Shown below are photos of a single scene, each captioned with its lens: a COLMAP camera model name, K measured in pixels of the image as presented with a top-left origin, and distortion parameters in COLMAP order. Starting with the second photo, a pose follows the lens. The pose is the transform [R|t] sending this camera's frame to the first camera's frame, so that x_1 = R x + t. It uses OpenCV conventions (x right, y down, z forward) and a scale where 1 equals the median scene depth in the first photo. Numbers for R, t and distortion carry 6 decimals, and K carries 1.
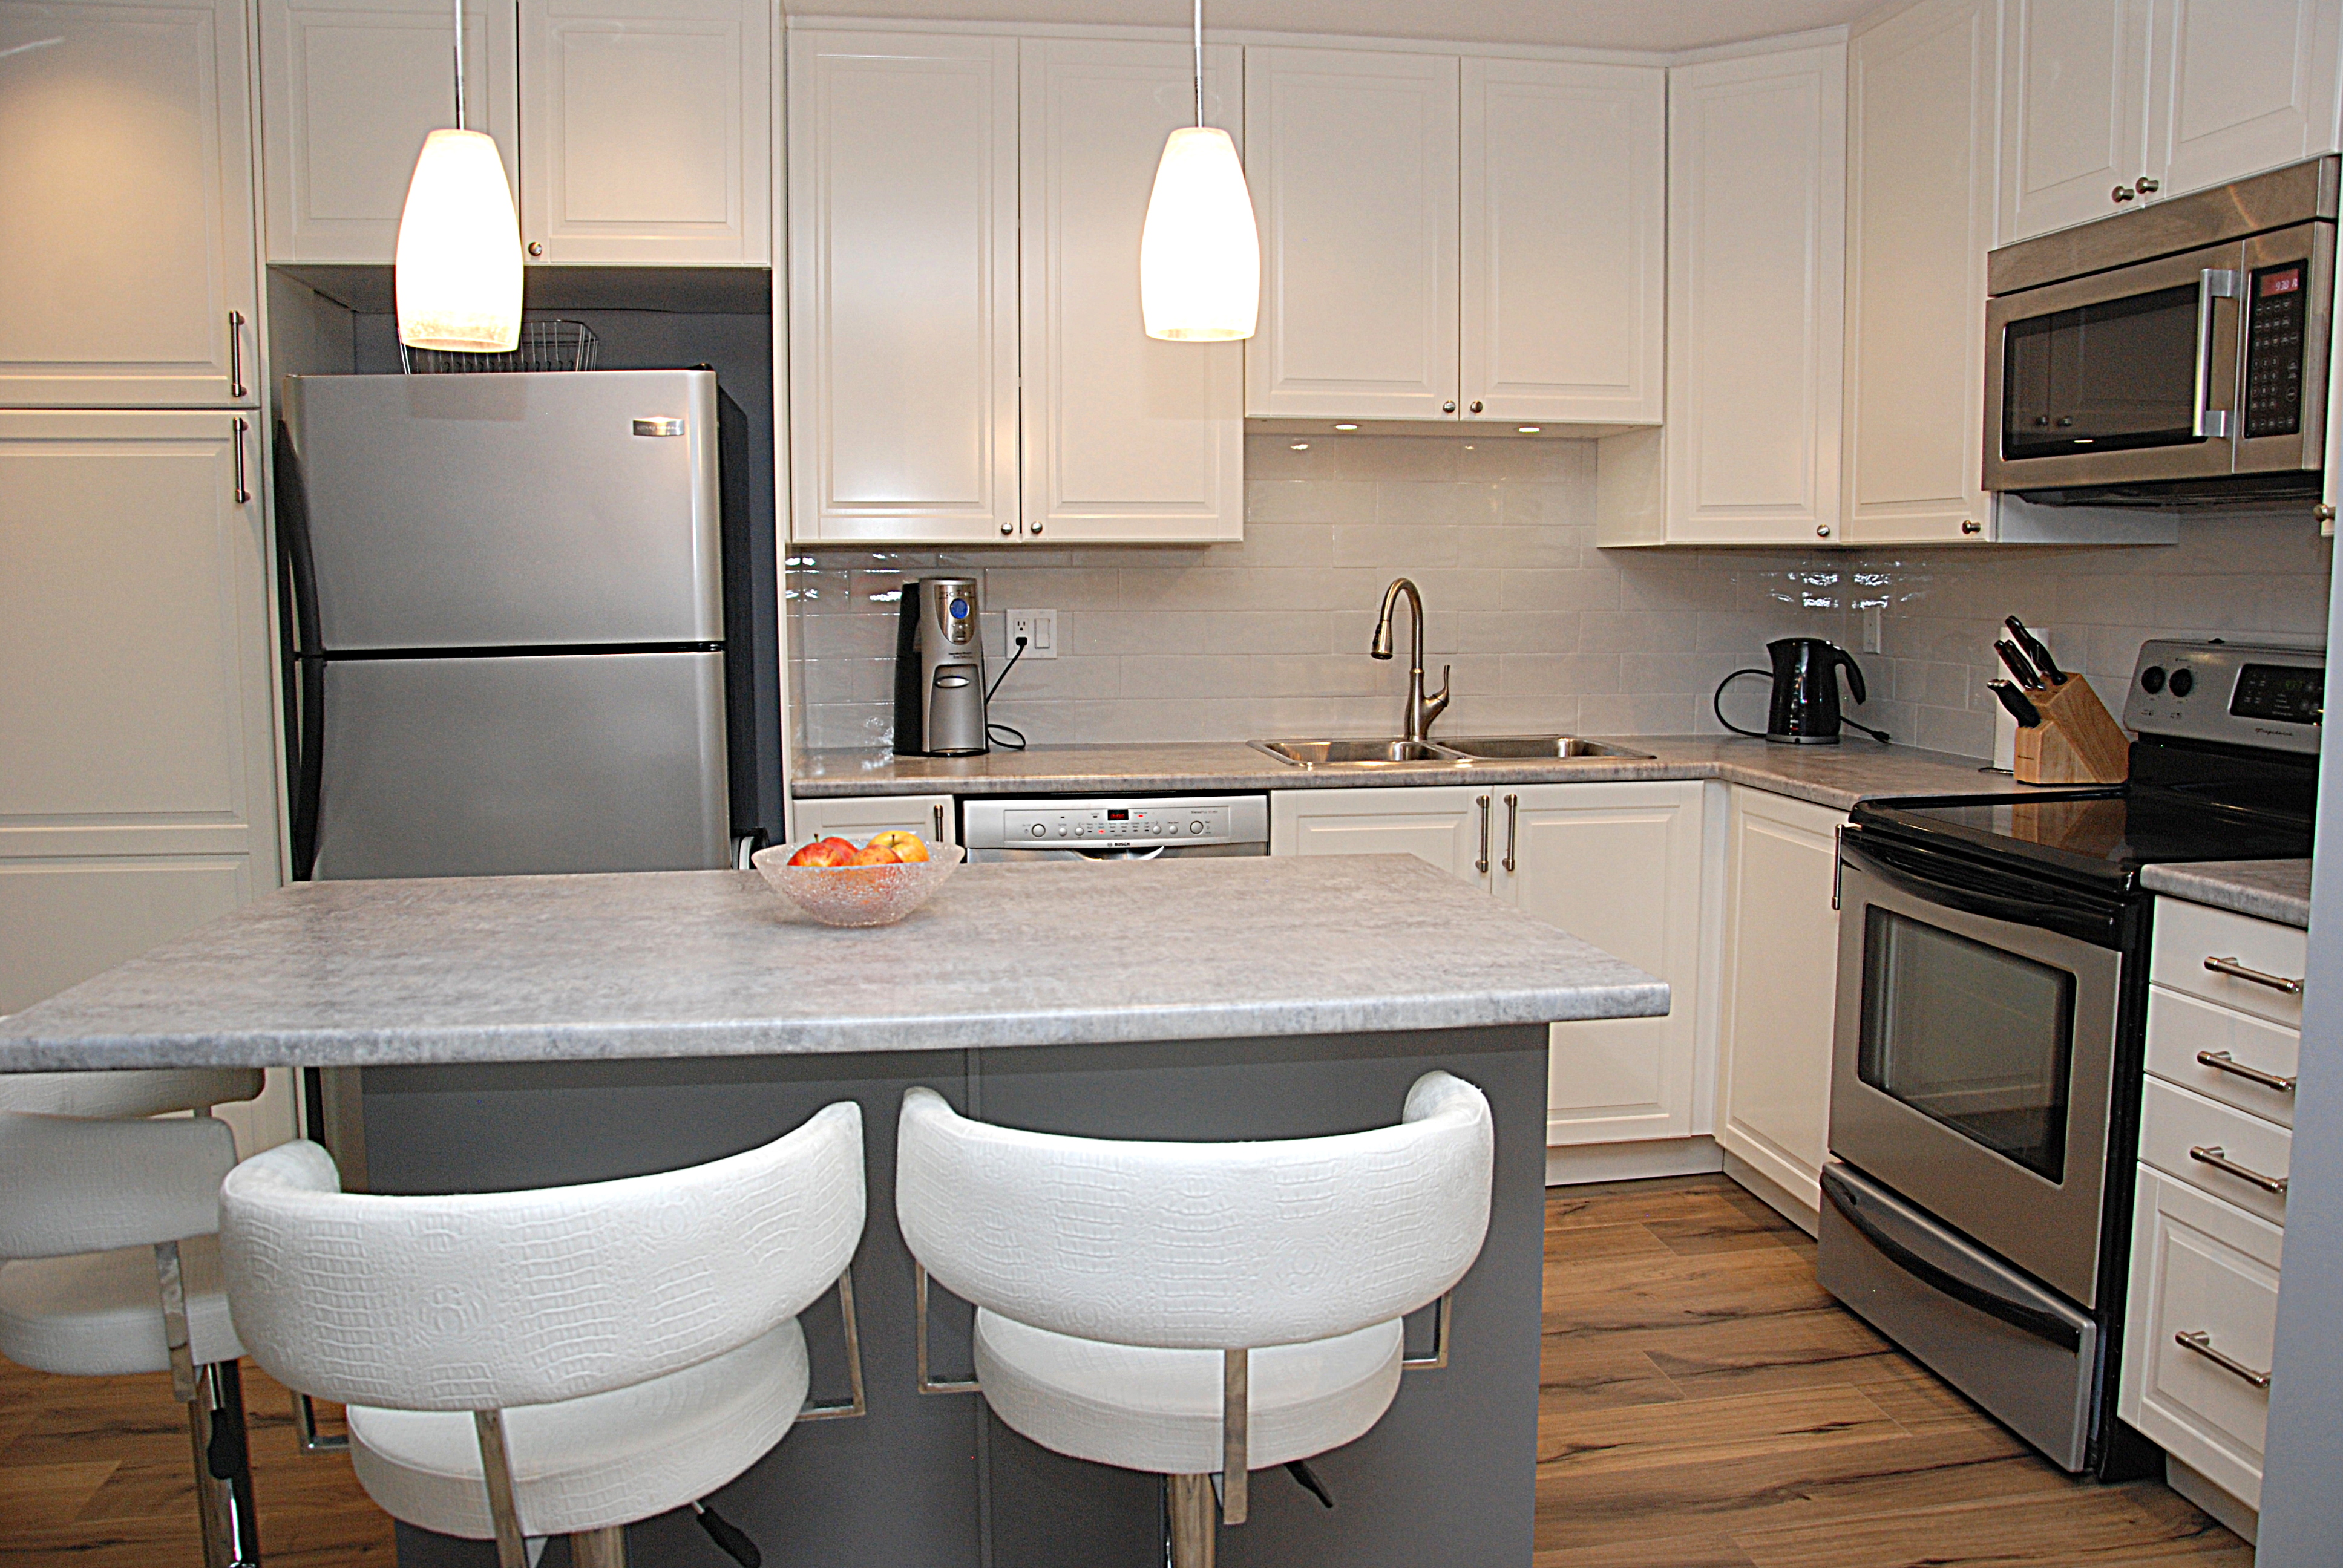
lens RADIAL K [[1839.2, 0, 1178.1], [0, 1839.2, 786.4], [0, 0, 1]] dist [-0.140982, 0.115506]
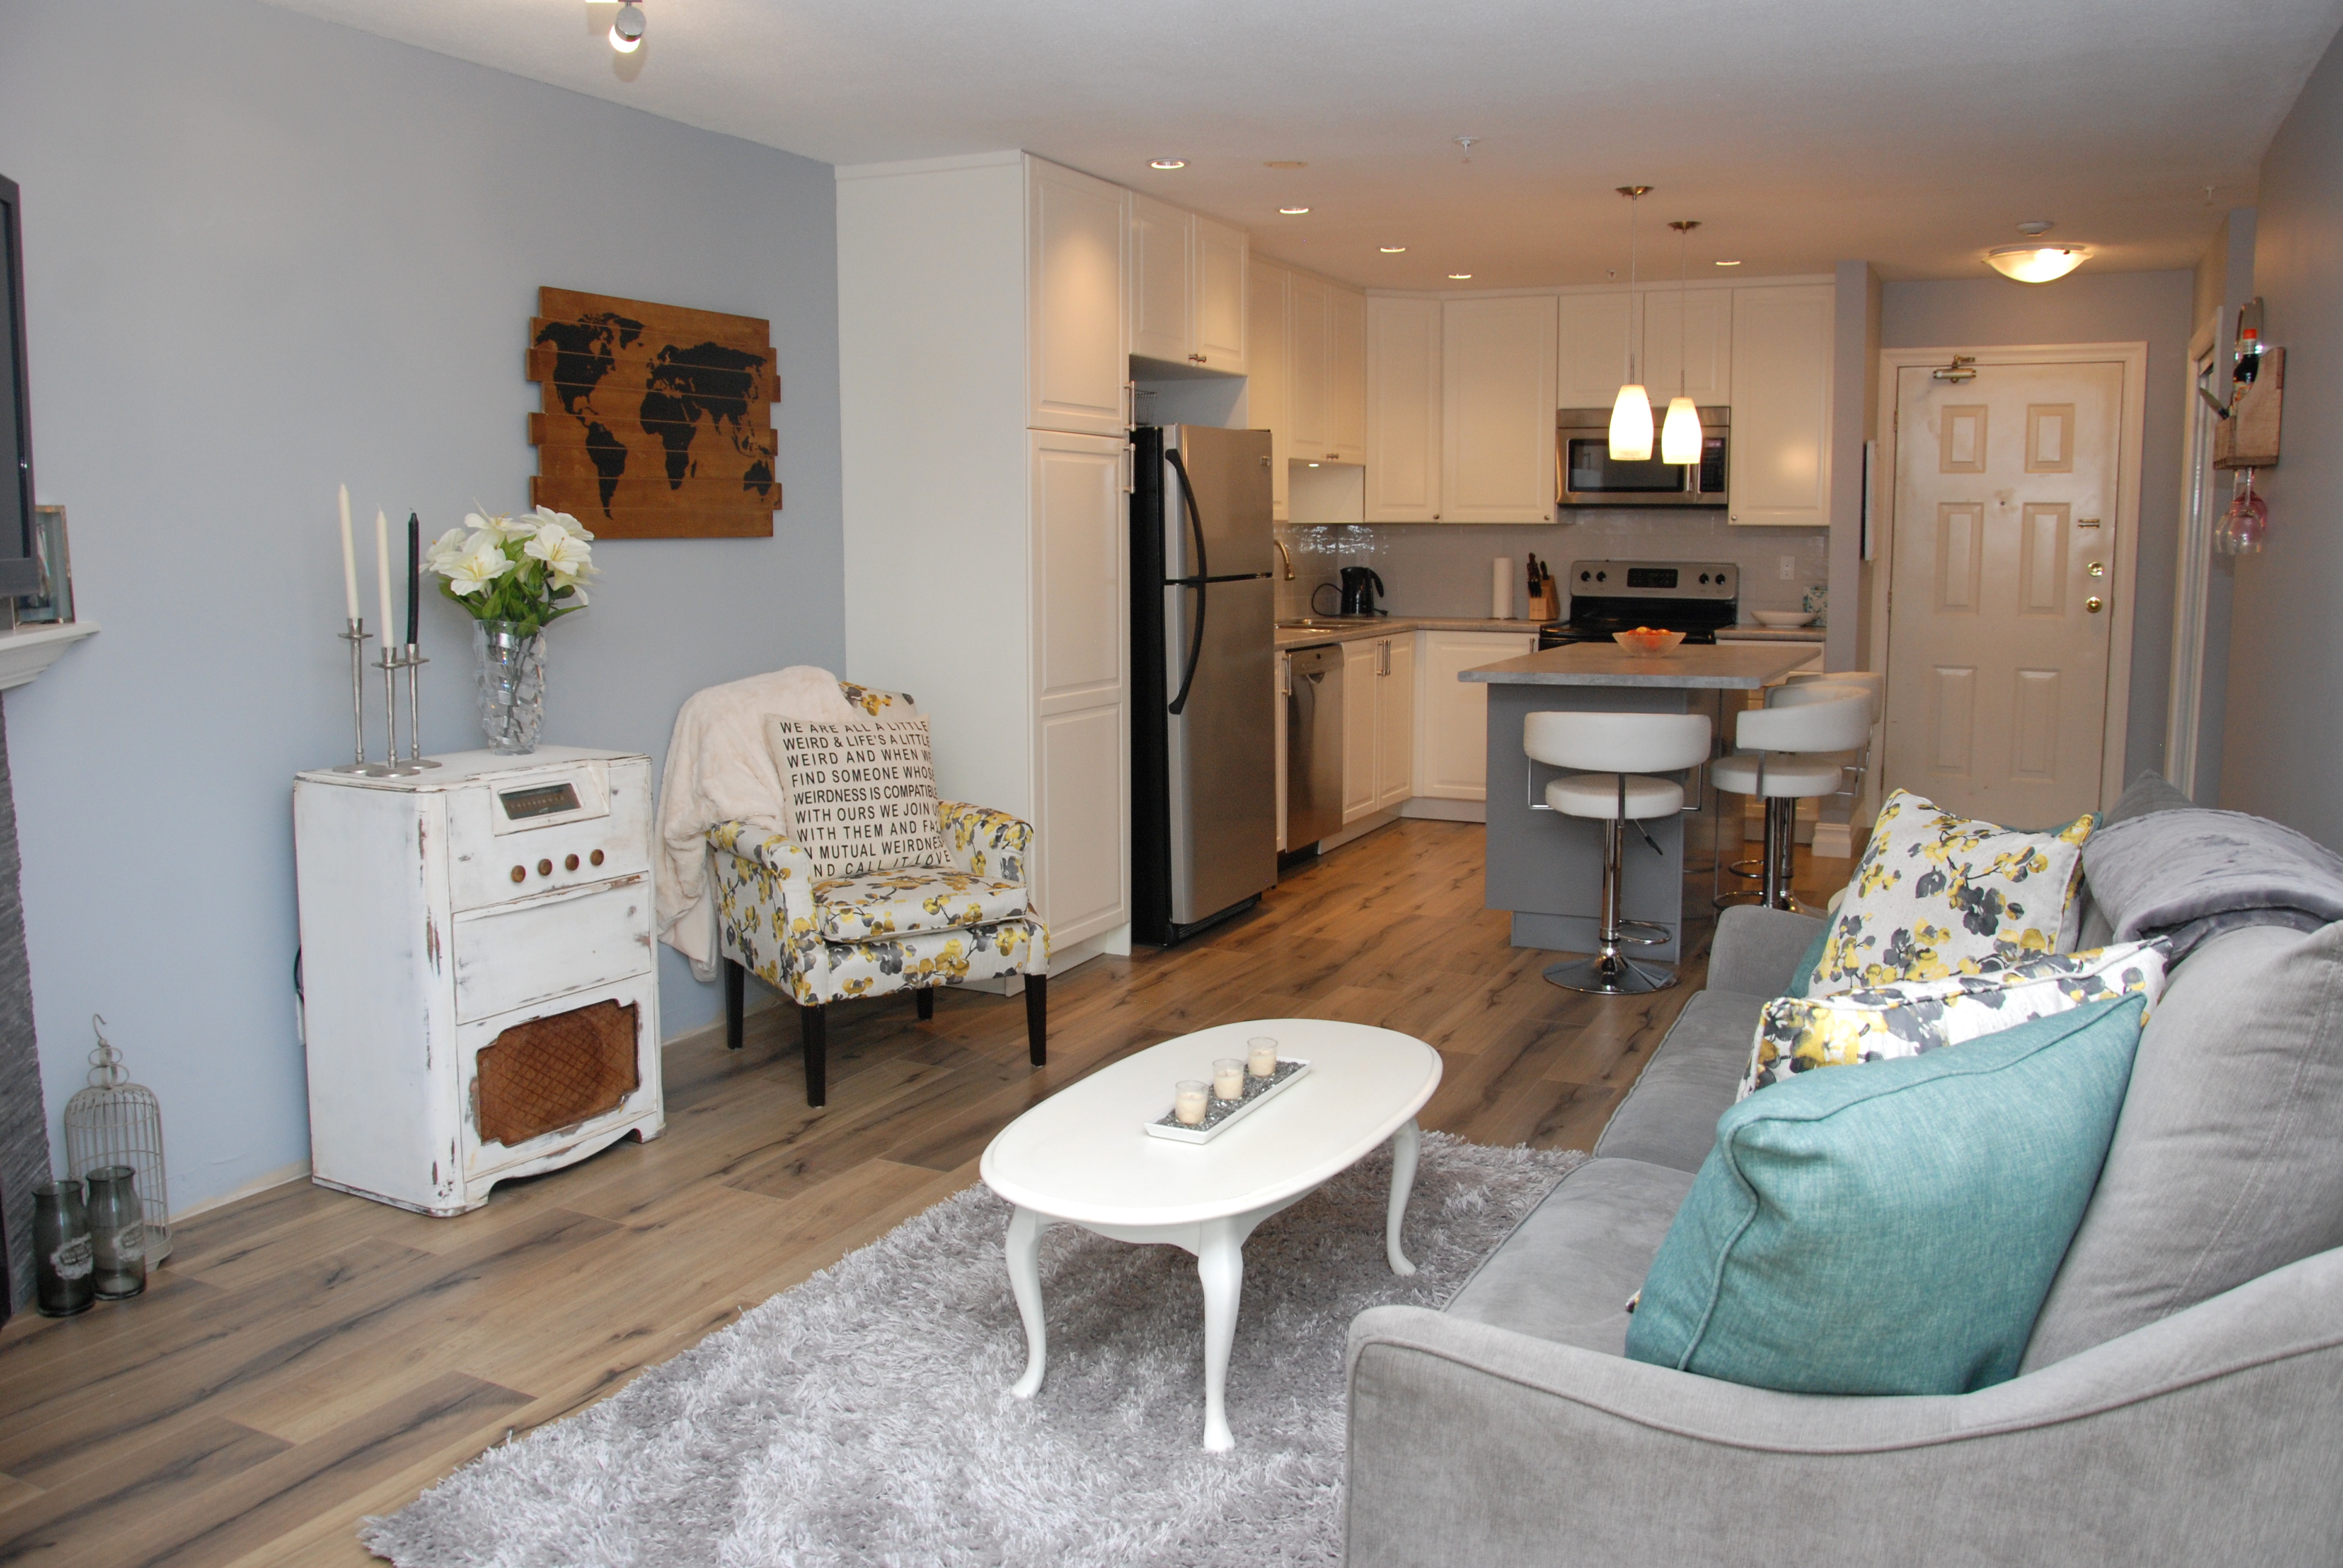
lens RADIAL K [[1839.2, 0, 1178.1], [0, 1839.2, 786.4], [0, 0, 1]] dist [-0.140982, 0.115506]
pose [[0.570363, -0.113483, 0.813515, -1.824632], [0.096755, 0.992797, 0.070656, -0.000336], [-0.815674, 0.038412, 0.577235, -0.037711]]
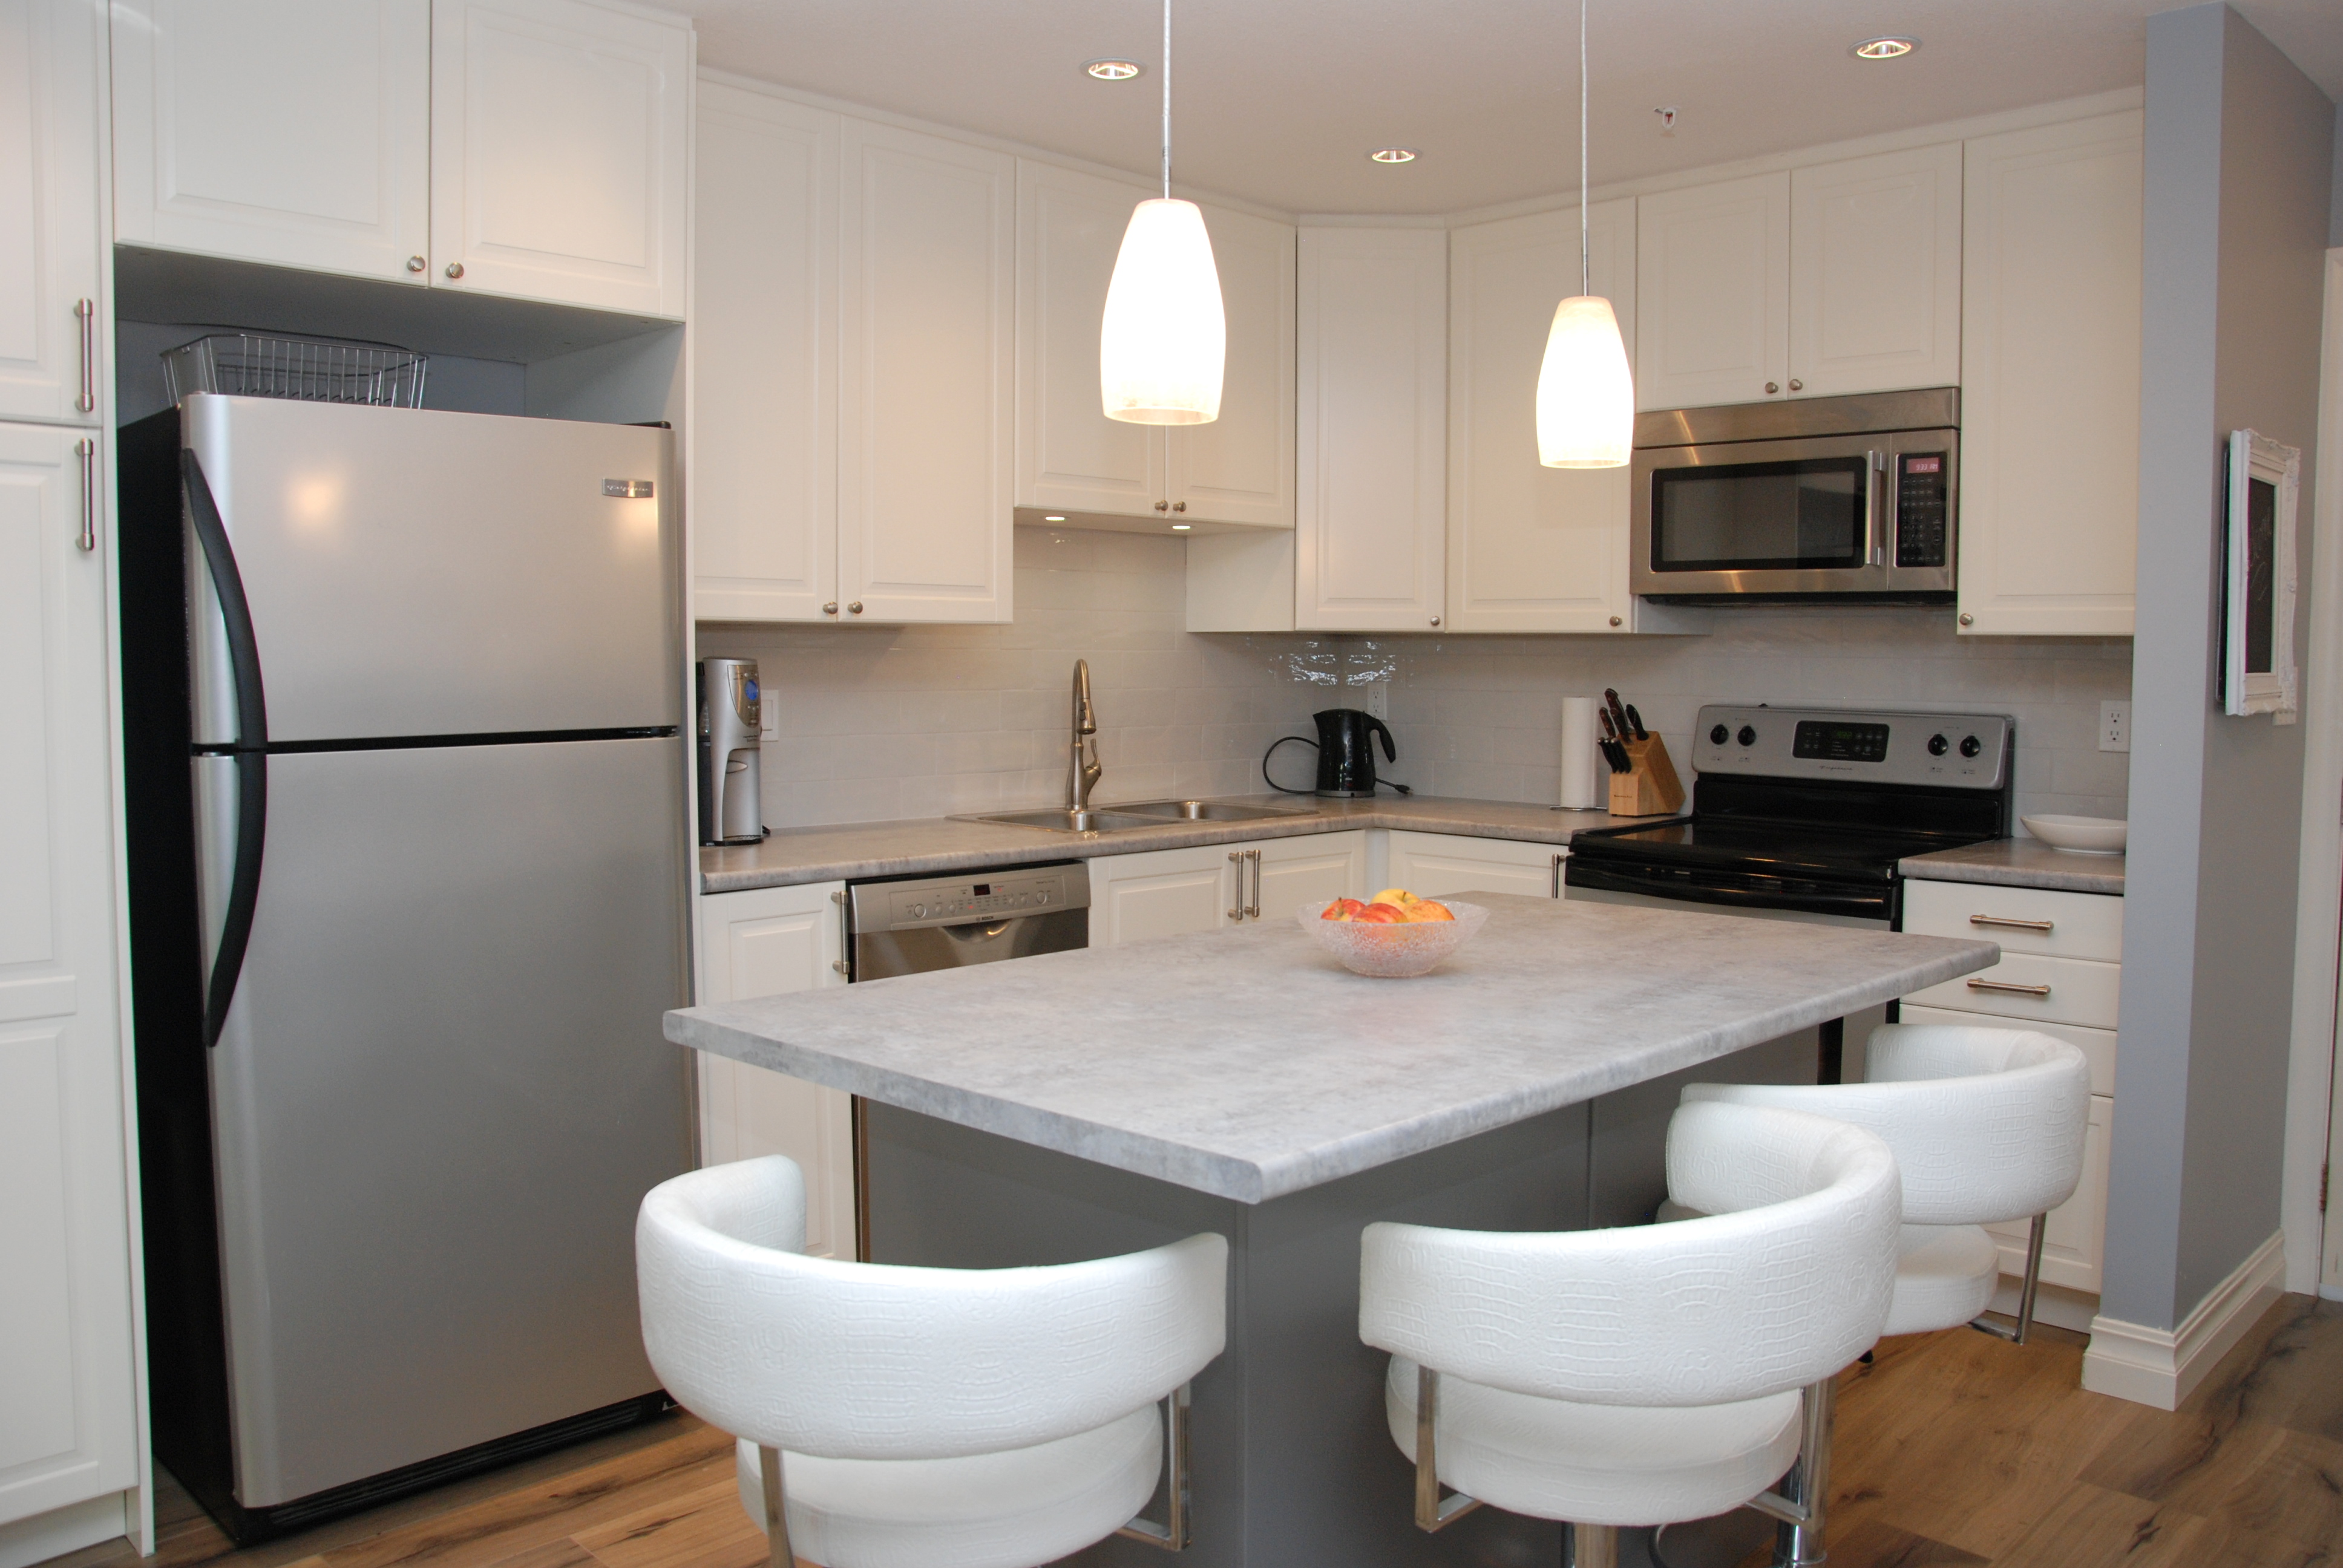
lens RADIAL K [[1839.2, 0, 1178.1], [0, 1839.2, 786.4], [0, 0, 1]] dist [-0.140982, 0.115506]
pose [[0.804764, -0.035460, 0.592535, -0.559944], [0.060927, 0.997876, -0.023031, -0.012041], [-0.590460, 0.054636, 0.805215, 0.114088]]
